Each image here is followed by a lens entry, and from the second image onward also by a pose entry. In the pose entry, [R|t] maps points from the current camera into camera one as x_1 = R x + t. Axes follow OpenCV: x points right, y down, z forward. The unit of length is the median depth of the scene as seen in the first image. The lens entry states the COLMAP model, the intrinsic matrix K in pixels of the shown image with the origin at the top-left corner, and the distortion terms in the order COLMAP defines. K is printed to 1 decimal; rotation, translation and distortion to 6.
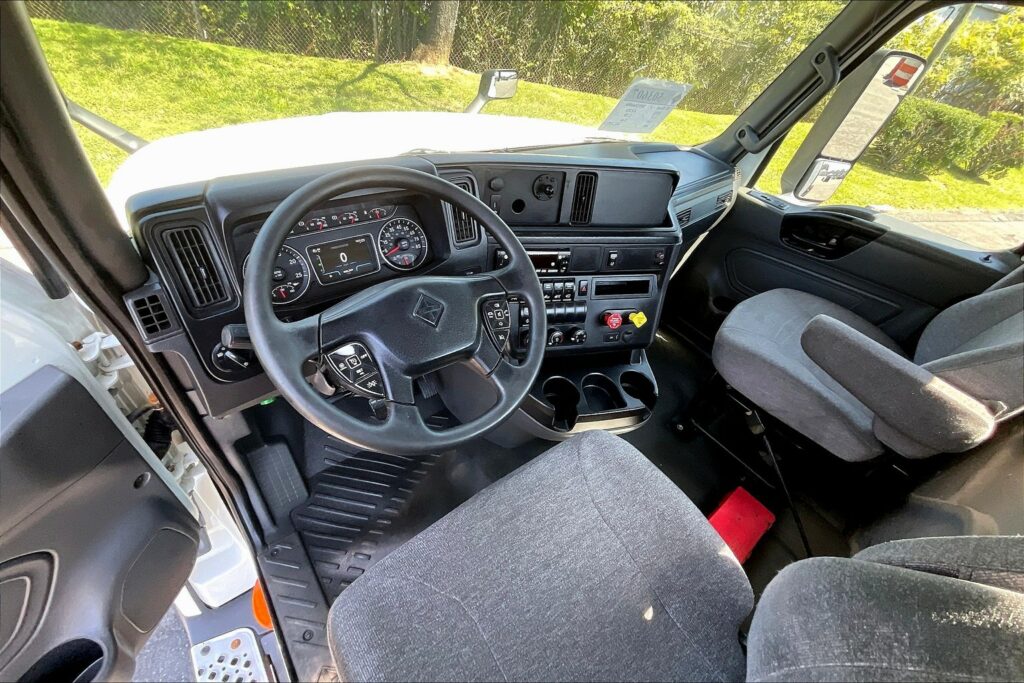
lens RADIAL K [[417.6, 0, 518.5], [0, 417.6, 343.6], [0, 0, 1]] dist [-0.002129, 0.002290]
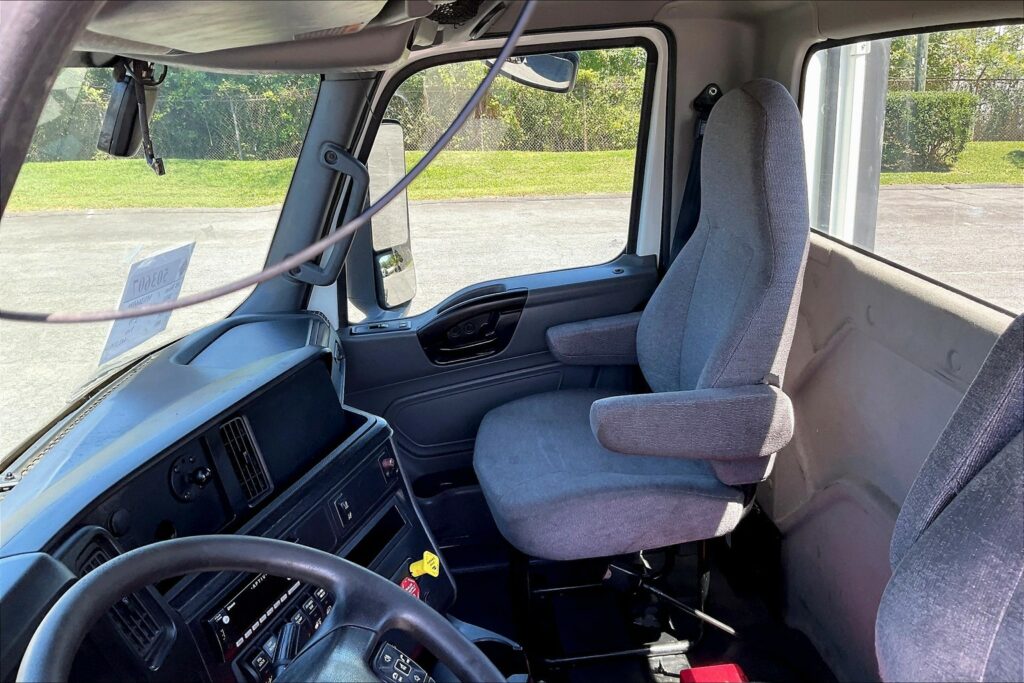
lens RADIAL K [[849.2, 0, 511.3], [0, 849.2, 340.1], [0, 0, 1]] dist [0.077417, -0.142062]
pose [[0.544098, -0.423206, 0.724468, -0.491497], [0.664652, 0.744378, -0.064338, -0.177274], [-0.512050, 0.516525, 0.686299, -0.067237]]
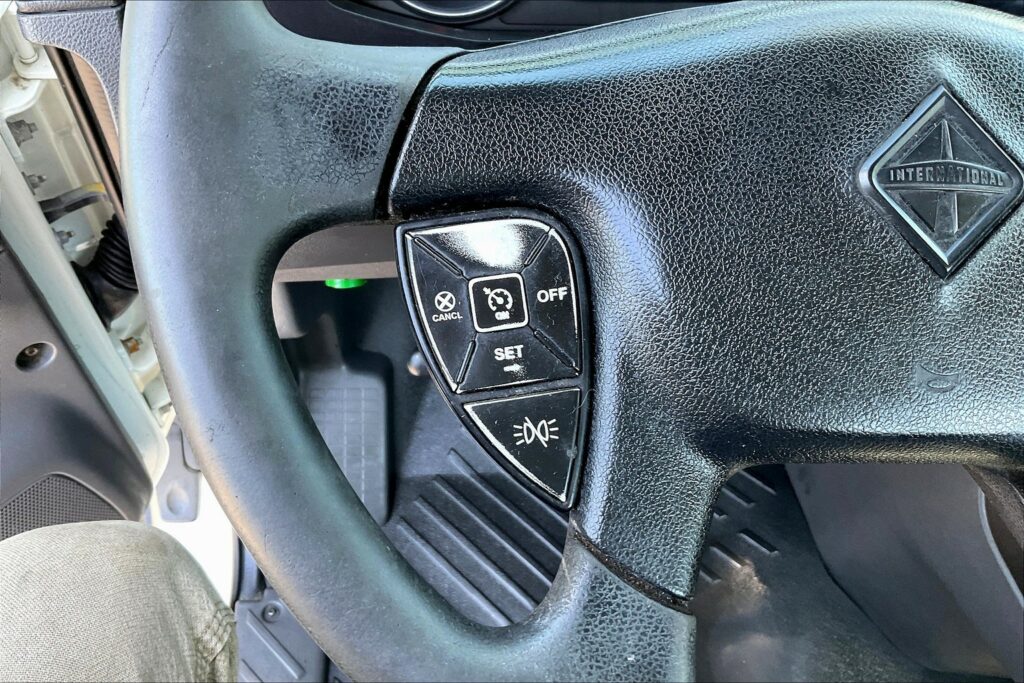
lens RADIAL K [[849.2, 0, 515.2], [0, 849.2, 361.7], [0, 0, 1]] dist [0.077417, -0.142062]
pose [[0.812669, 0.401514, -0.422320, -0.125236], [-0.337323, 0.915102, 0.220910, -0.017551], [0.475165, -0.037068, 0.879116, 0.401486]]
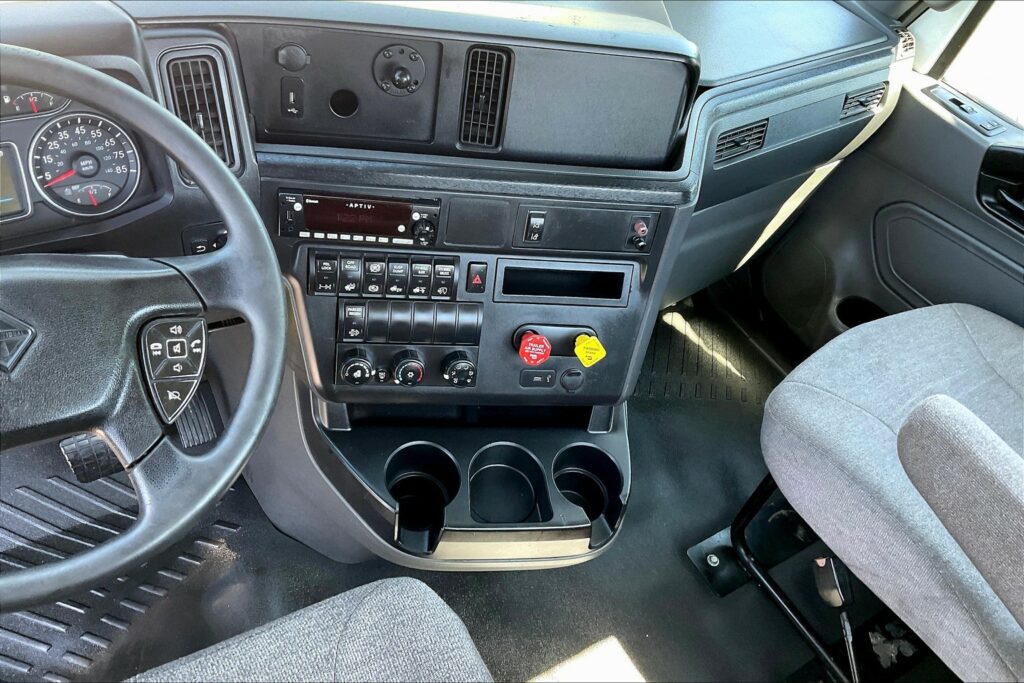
lens RADIAL K [[849.2, 0, 513.6], [0, 849.2, 343.7], [0, 0, 1]] dist [0.077417, -0.142062]
pose [[0.991242, 0.113583, -0.067370, 0.338072], [-0.110152, 0.992520, 0.052630, -0.138516], [0.072844, -0.044748, 0.996339, -0.004400]]
